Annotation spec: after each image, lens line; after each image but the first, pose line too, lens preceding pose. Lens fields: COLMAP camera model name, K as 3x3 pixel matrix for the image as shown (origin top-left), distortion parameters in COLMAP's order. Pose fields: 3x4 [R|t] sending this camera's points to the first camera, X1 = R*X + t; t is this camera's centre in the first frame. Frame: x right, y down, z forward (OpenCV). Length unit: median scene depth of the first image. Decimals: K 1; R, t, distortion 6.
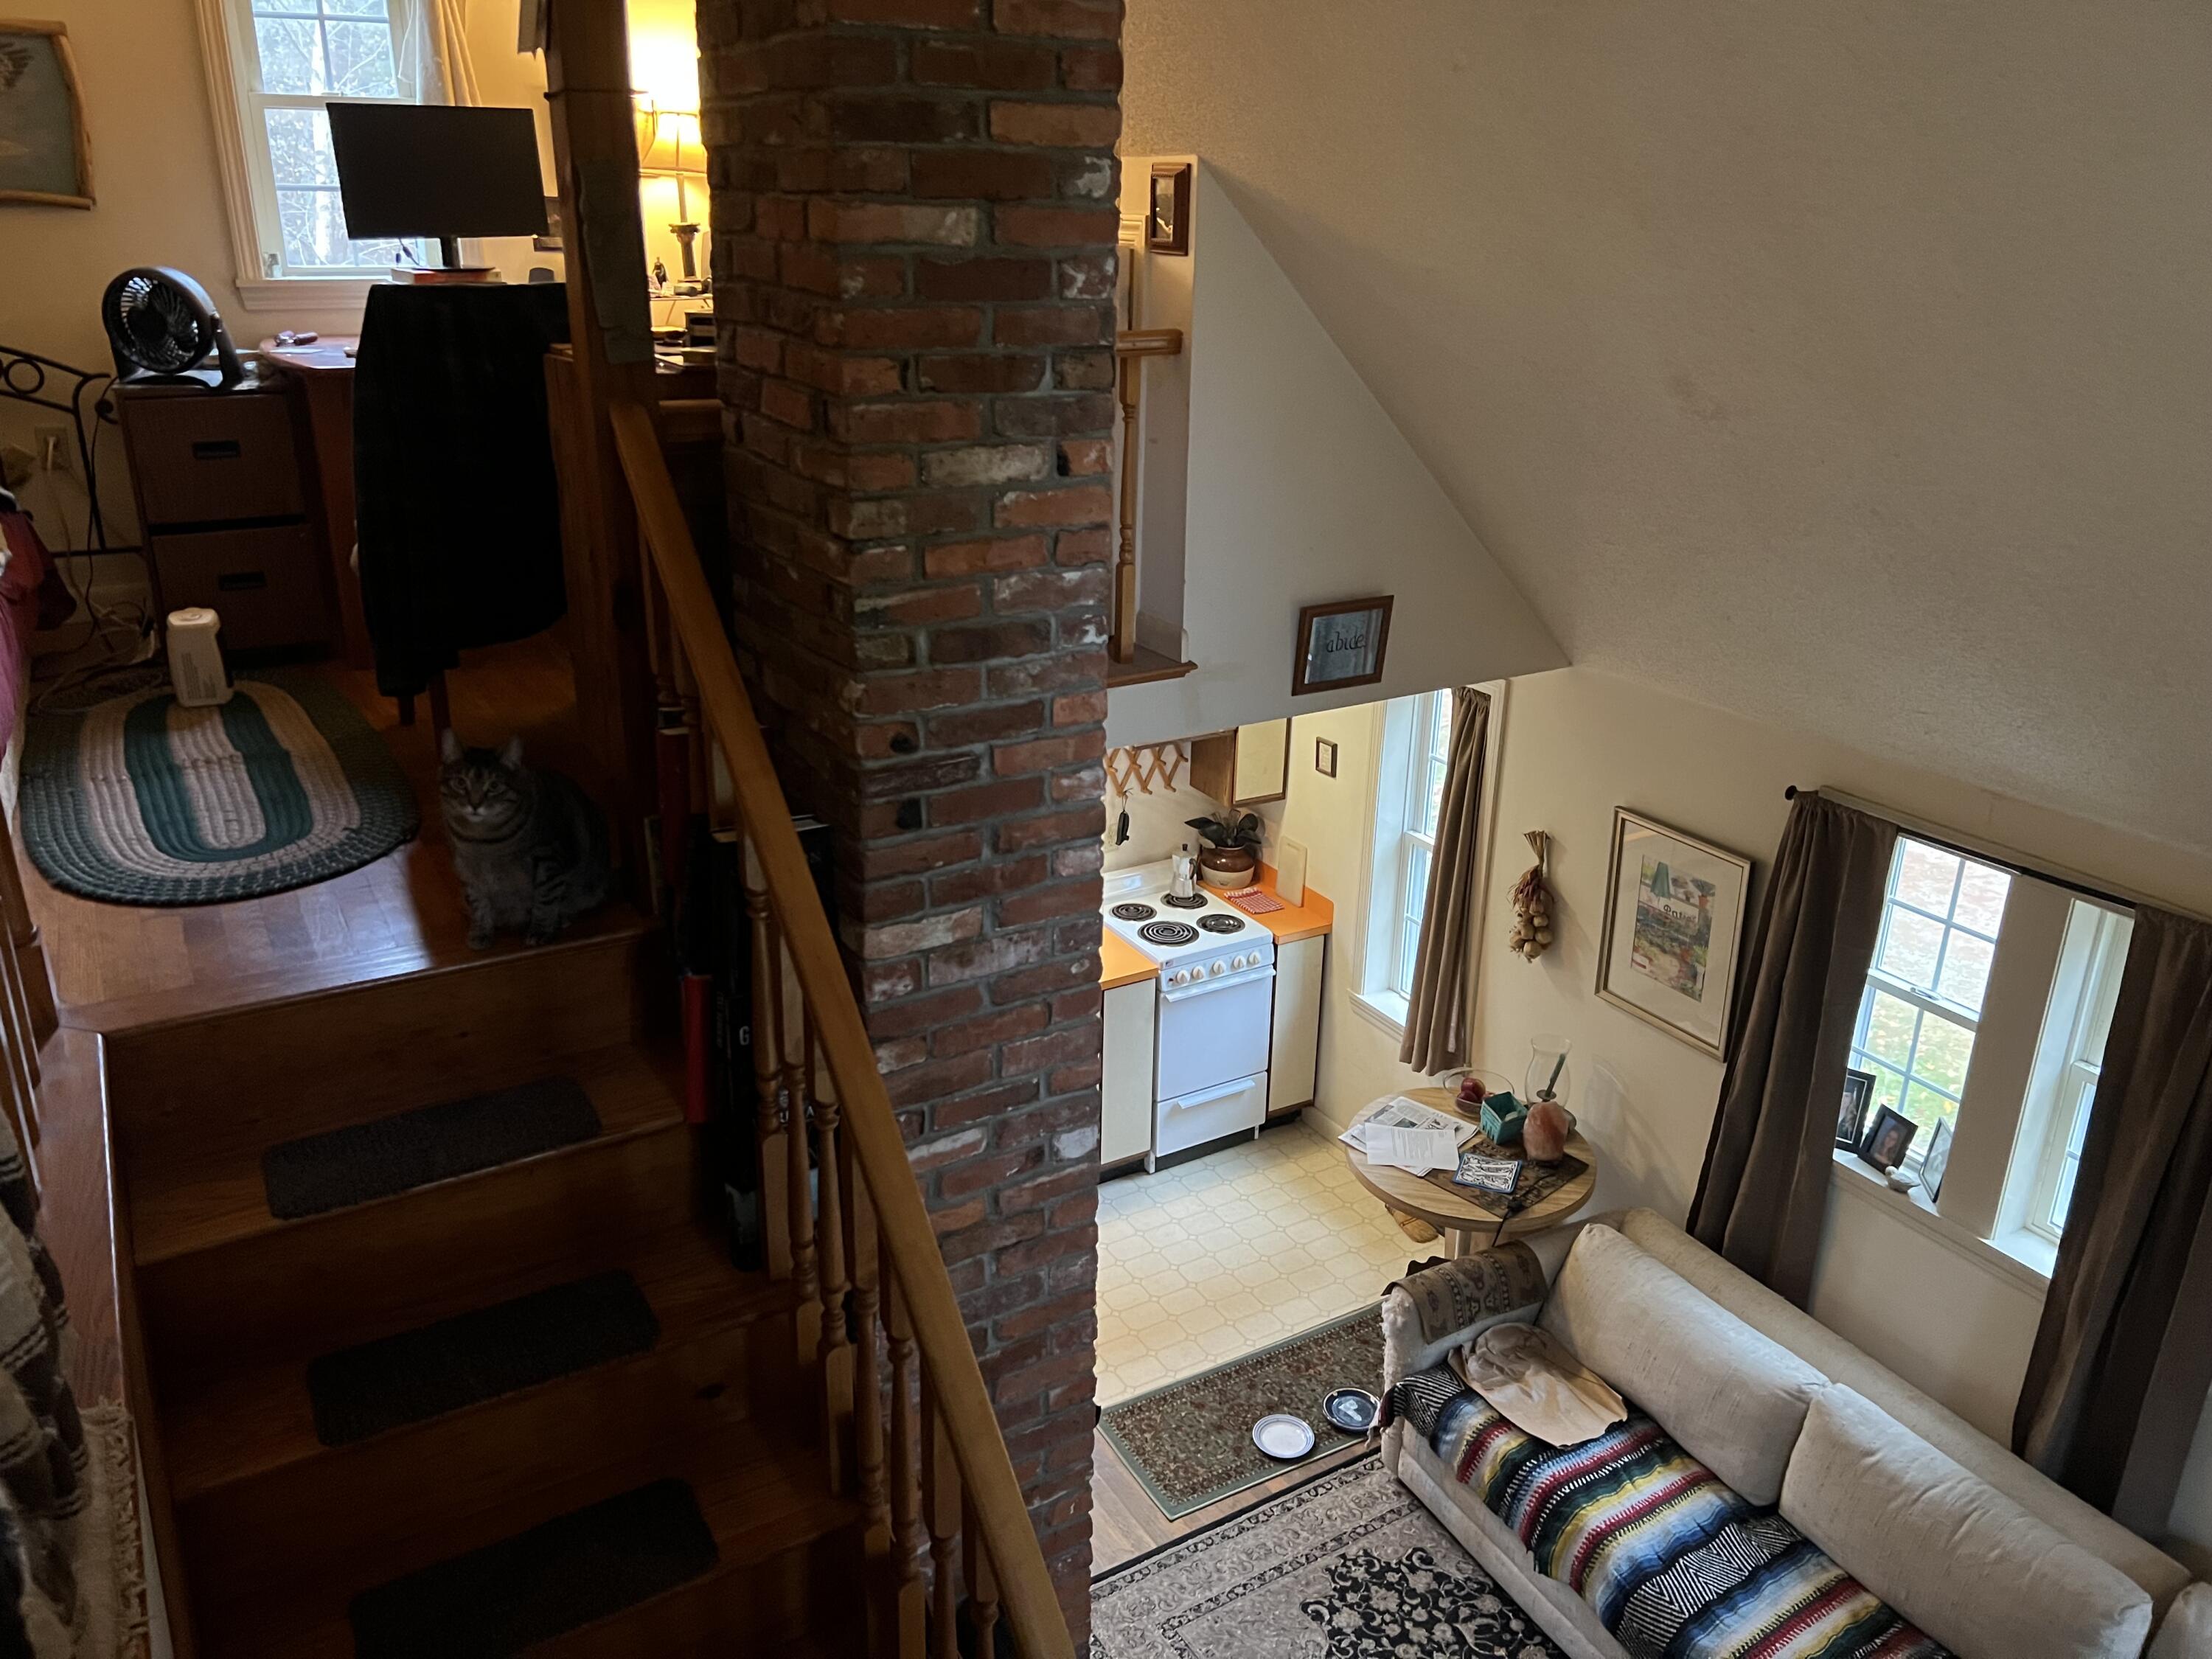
lens RADIAL K [[1656.8, 0, 1106.0], [0, 1656.8, 829.5], [0, 0, 1]] dist [0.082162, -0.000210]
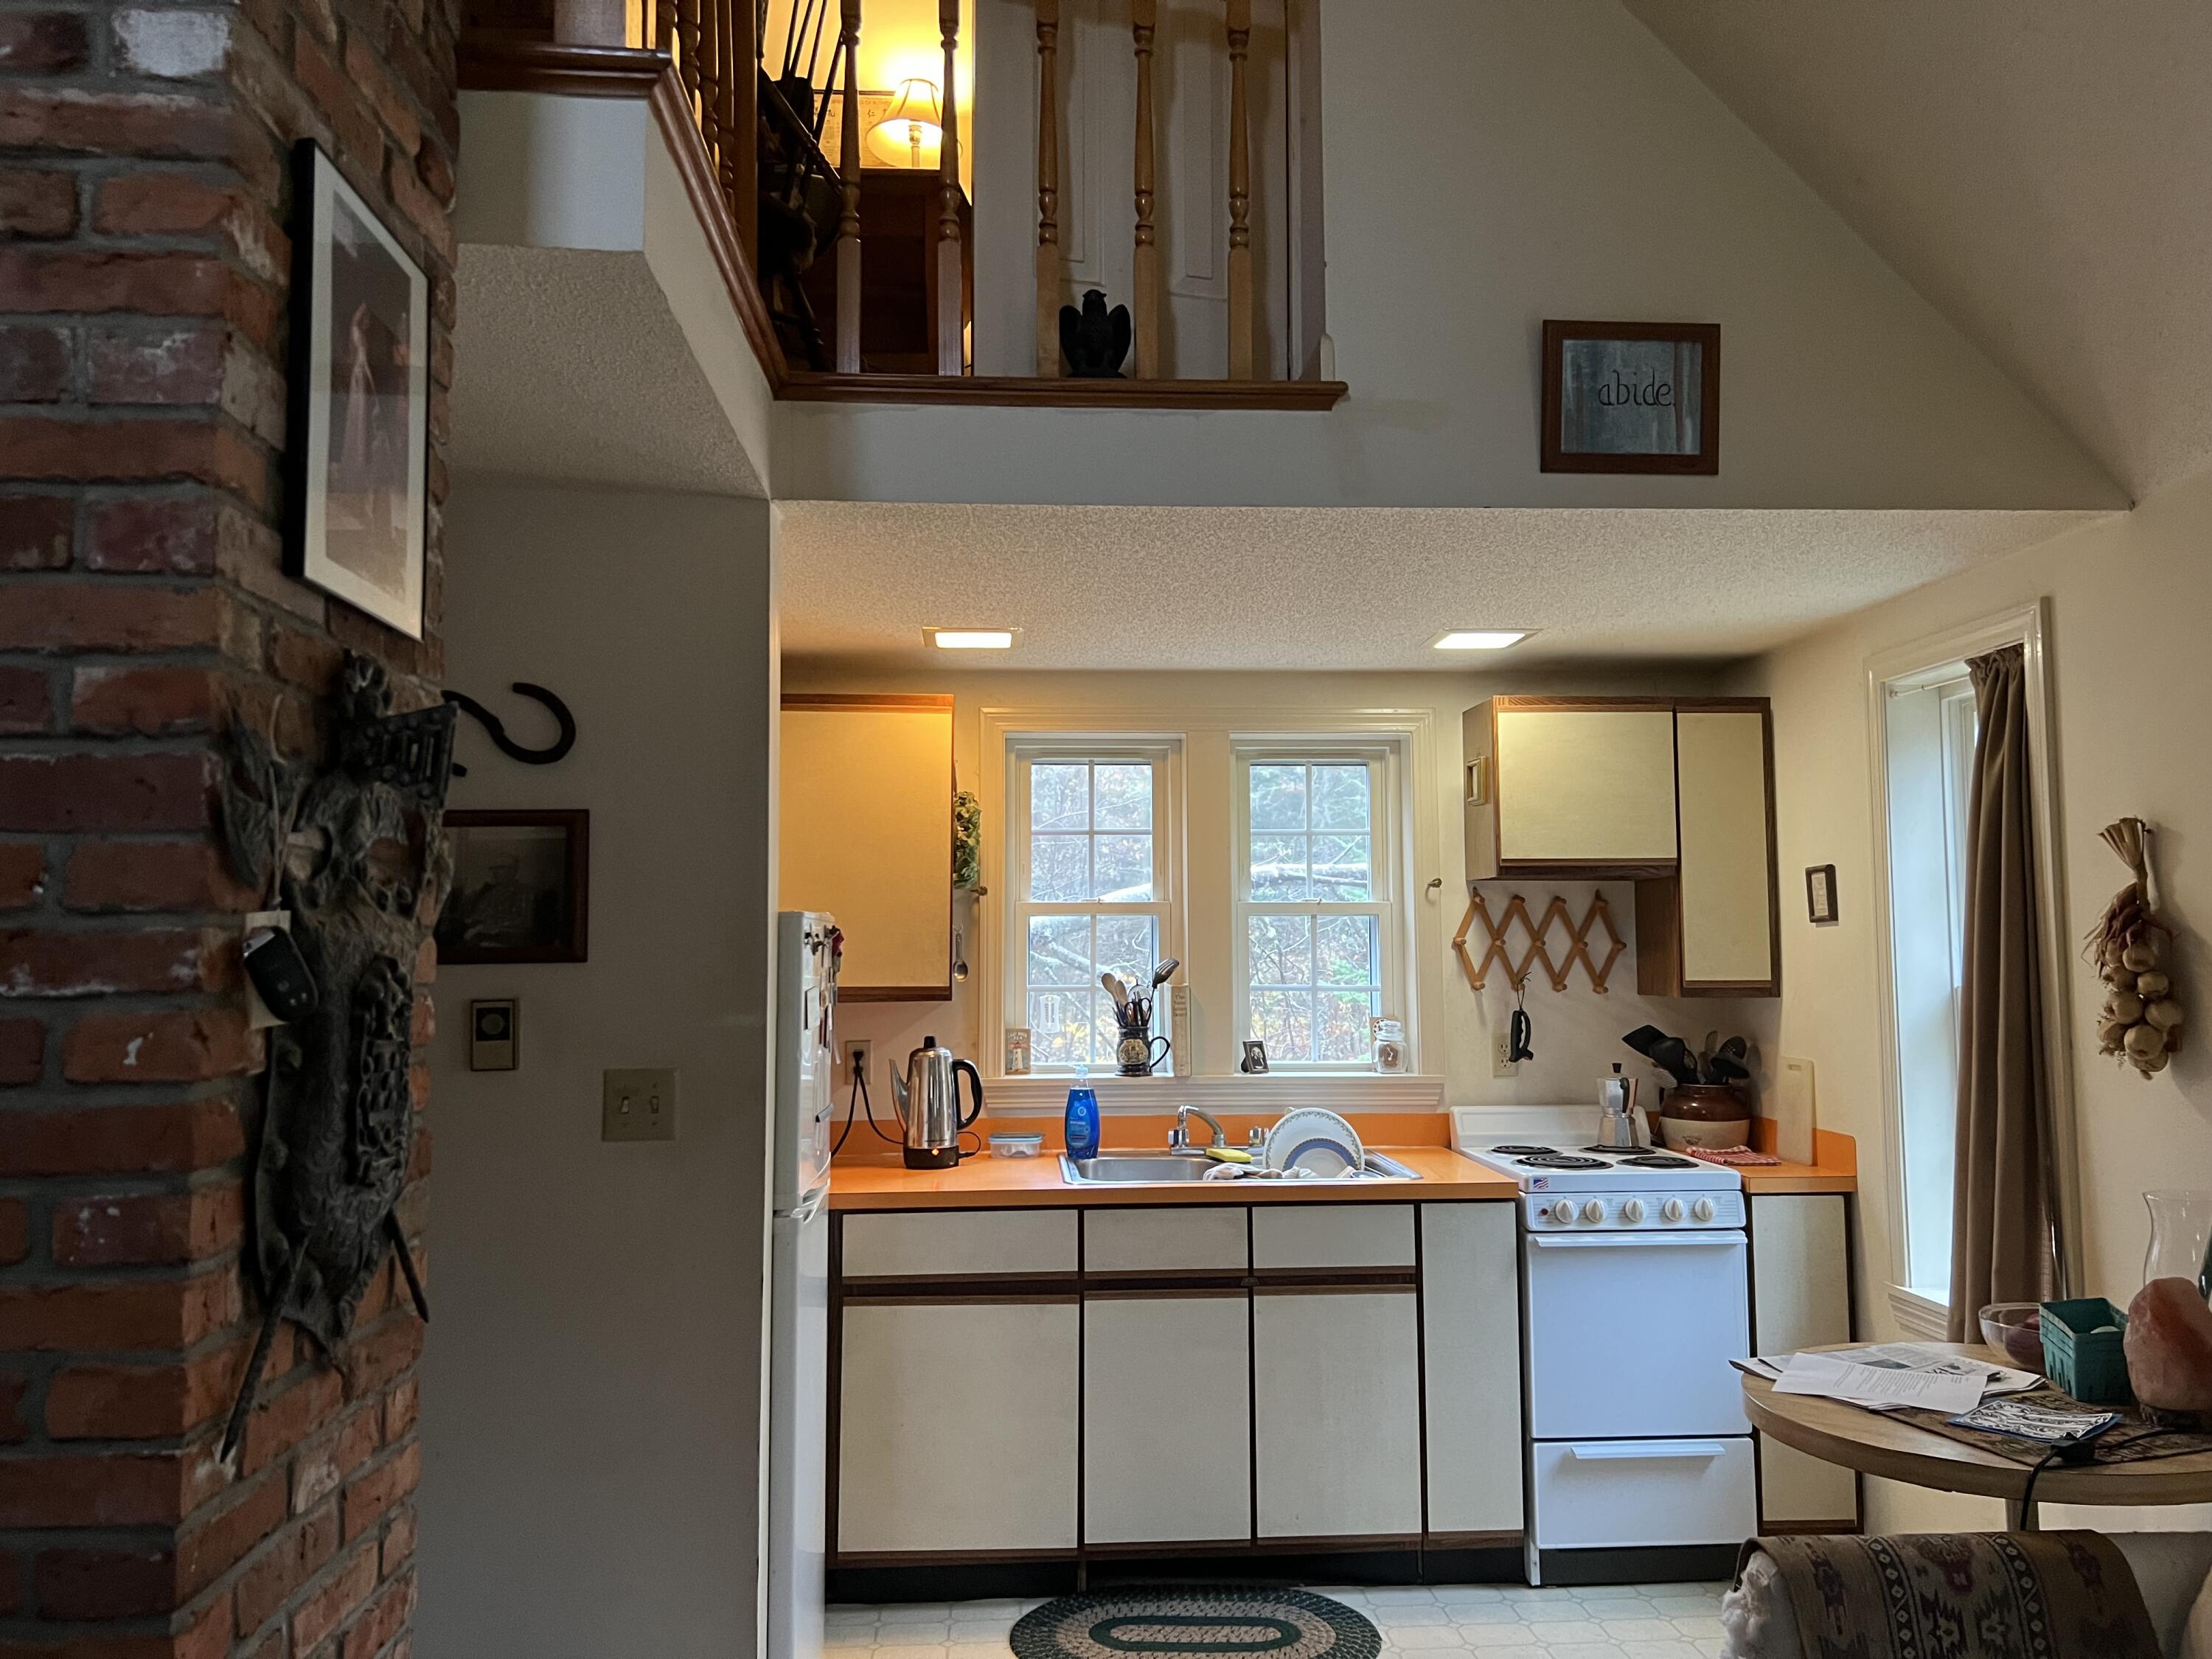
lens RADIAL K [[1702.7, 0, 1106.0], [0, 1702.7, 829.5], [0, 0, 1]] dist [-0.001094, -0.002276]
pose [[0.896100, -0.055688, -0.440344, 0.202511], [-0.139555, 0.906433, -0.398627, 0.266579], [0.421341, 0.418662, 0.804483, 0.408626]]
